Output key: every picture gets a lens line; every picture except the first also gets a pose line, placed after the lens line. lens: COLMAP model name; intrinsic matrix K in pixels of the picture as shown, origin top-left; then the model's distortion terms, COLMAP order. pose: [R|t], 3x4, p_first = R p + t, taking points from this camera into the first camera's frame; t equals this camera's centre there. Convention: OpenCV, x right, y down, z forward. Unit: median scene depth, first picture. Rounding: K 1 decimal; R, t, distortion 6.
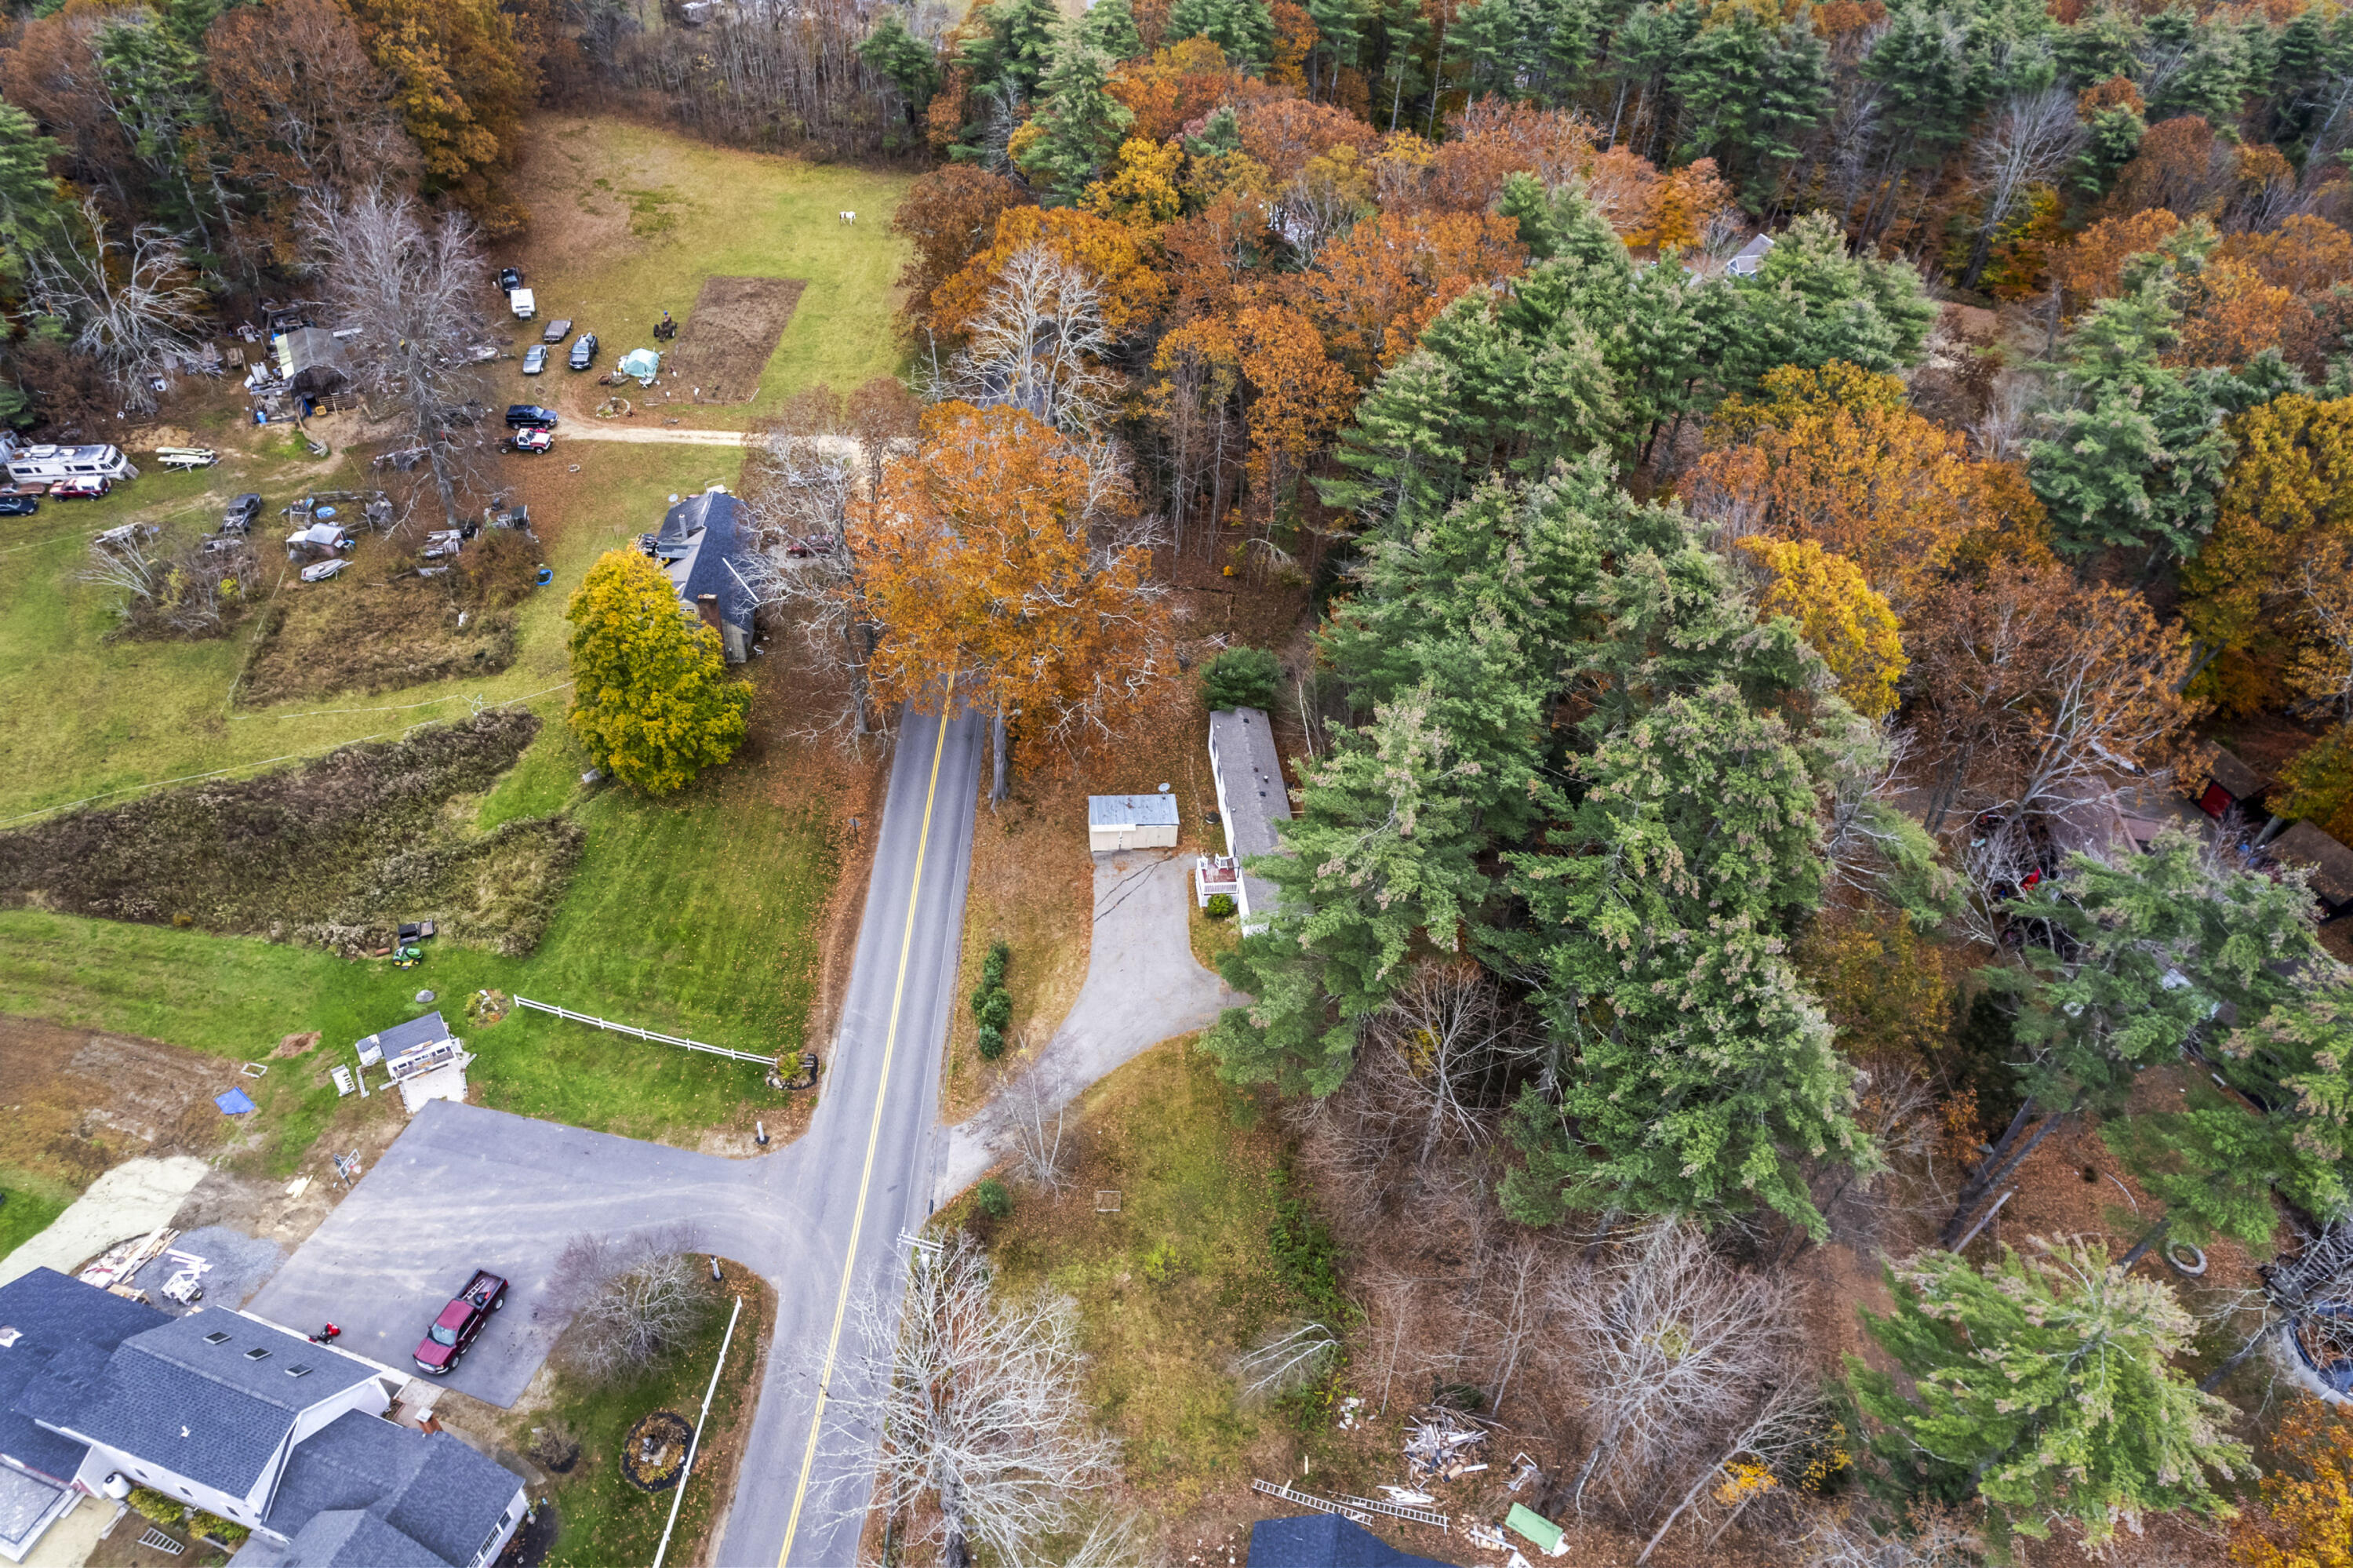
lens RADIAL K [[1545.2, 0, 1176.8], [0, 1545.2, 745.4], [0, 0, 1]] dist [-0.012701, -0.002774]
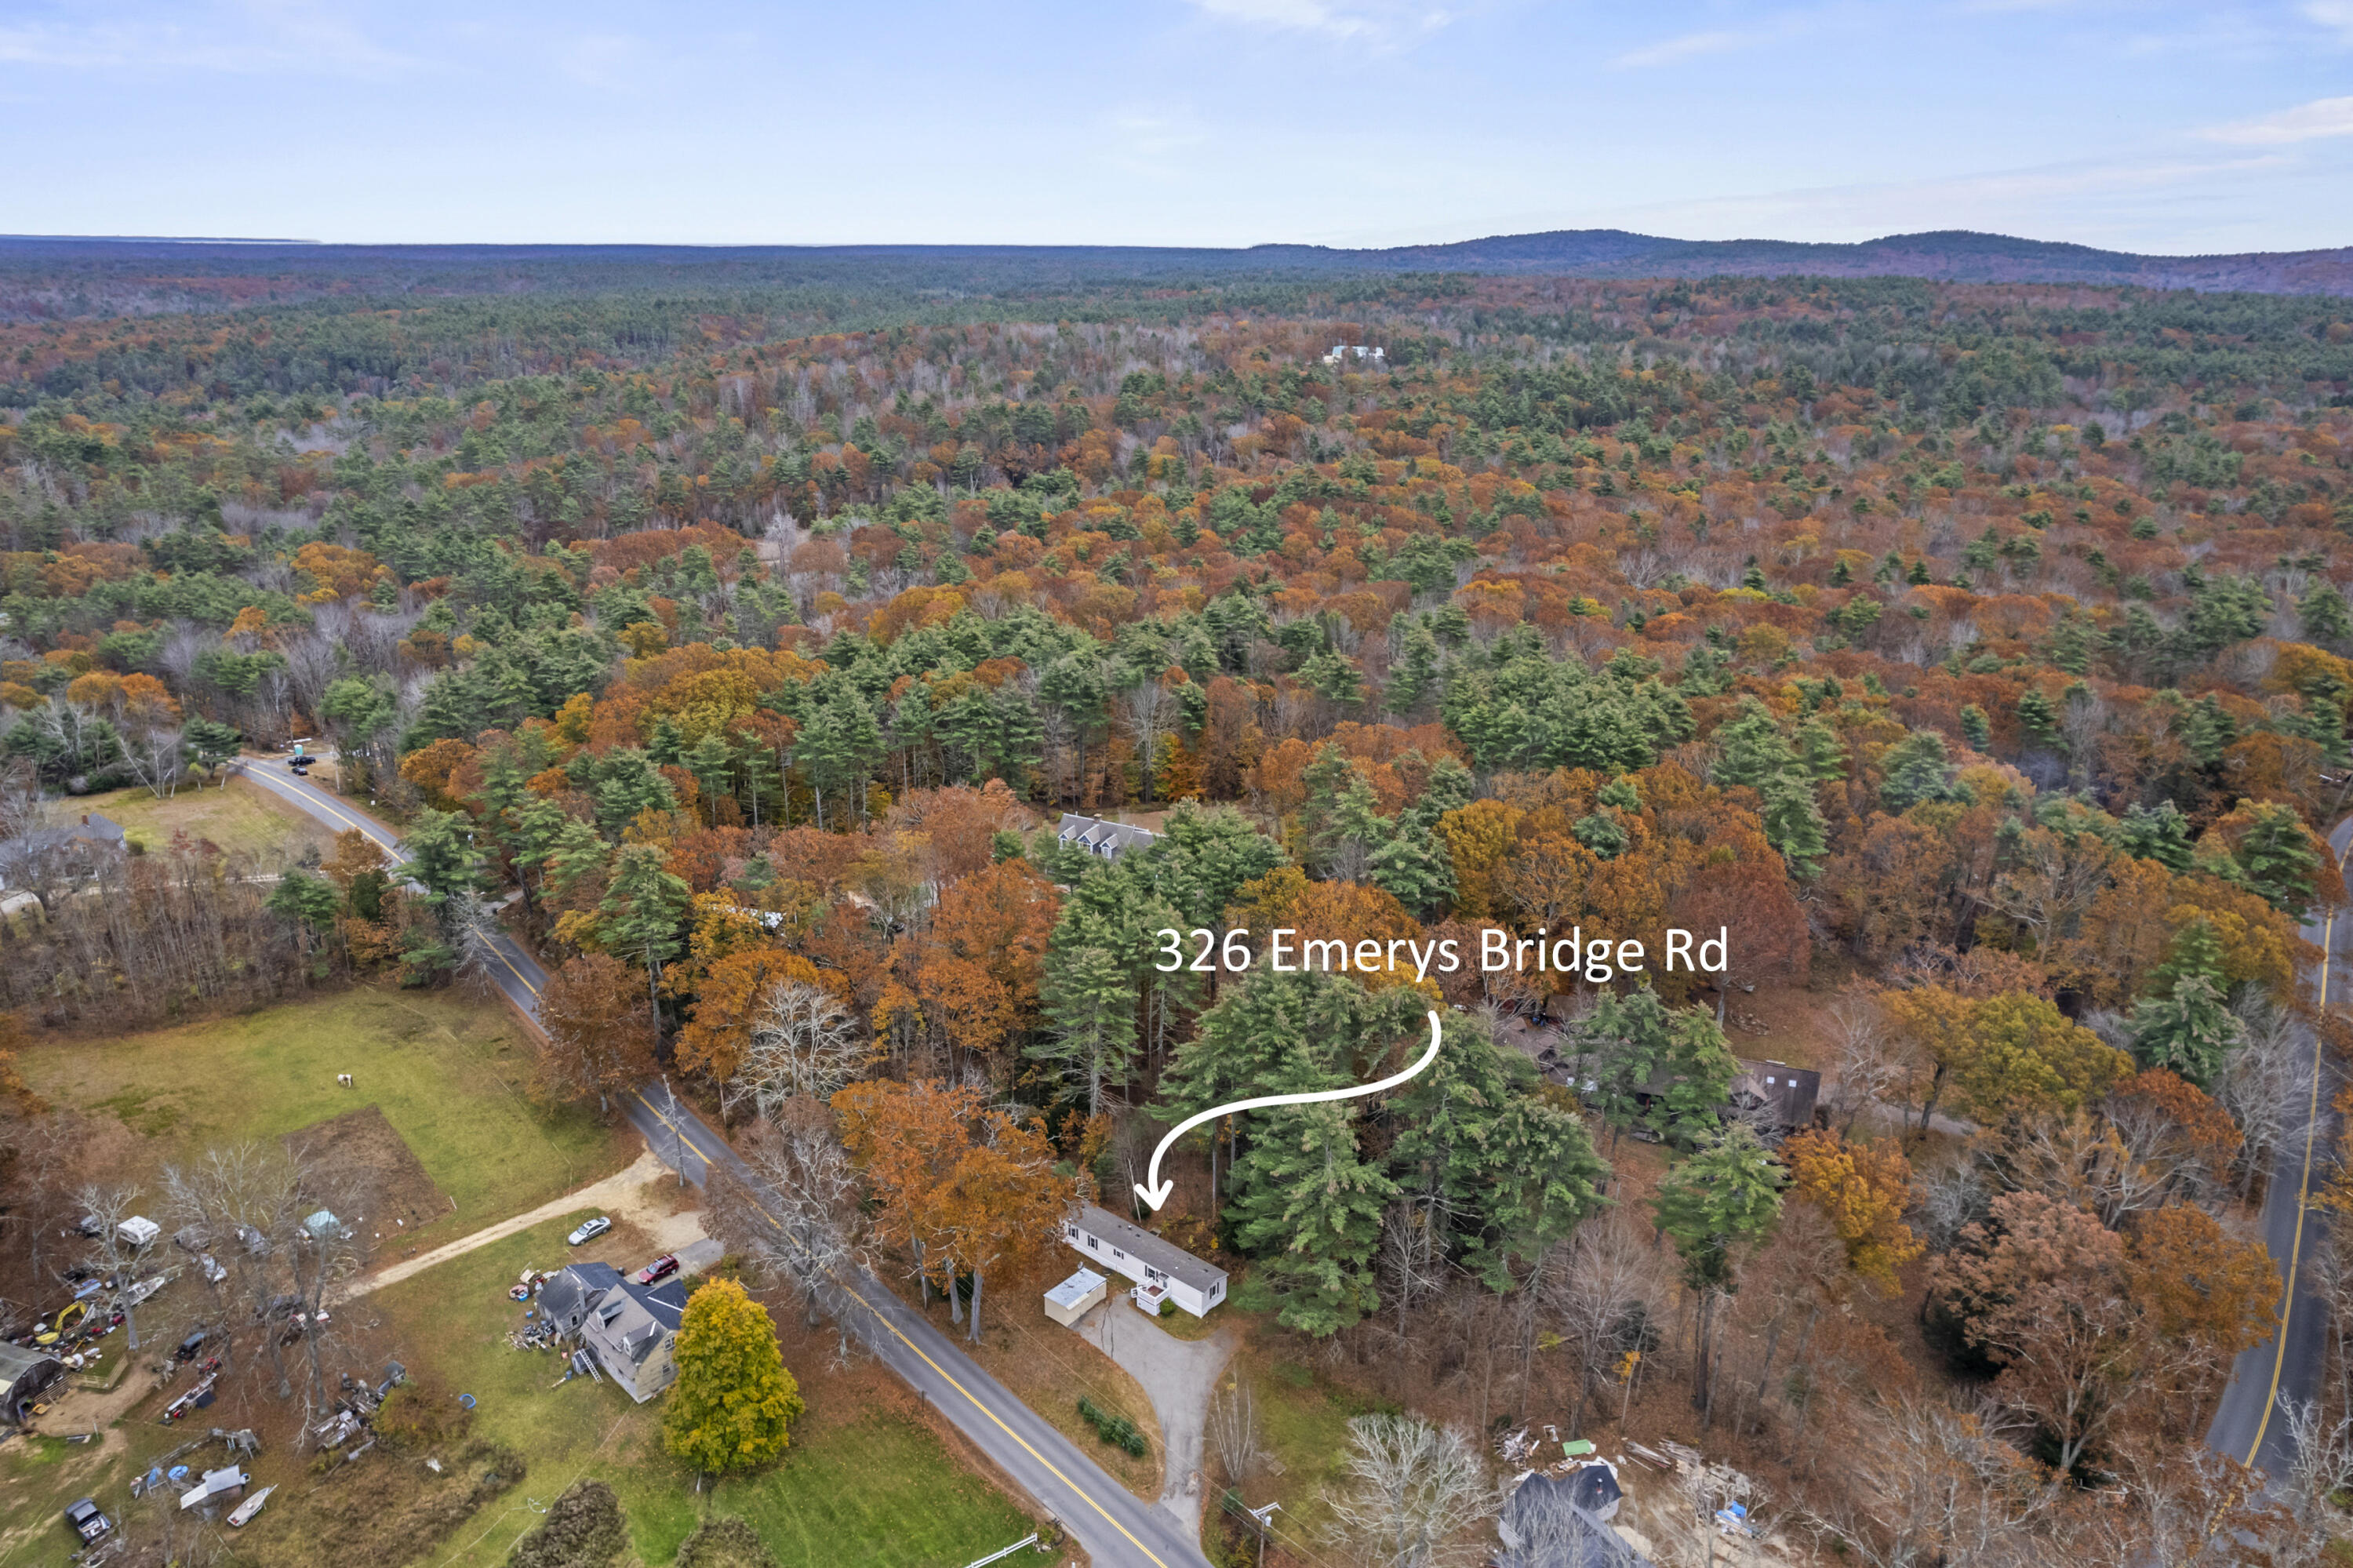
lens RADIAL K [[1545.2, 0, 1176.8], [0, 1545.2, 745.4], [0, 0, 1]] dist [-0.012701, -0.002774]
pose [[0.727239, -0.270577, 0.630803, -0.735614], [0.469849, 0.866197, -0.170131, -0.107422], [-0.500366, 0.420108, 0.757062, -0.384664]]
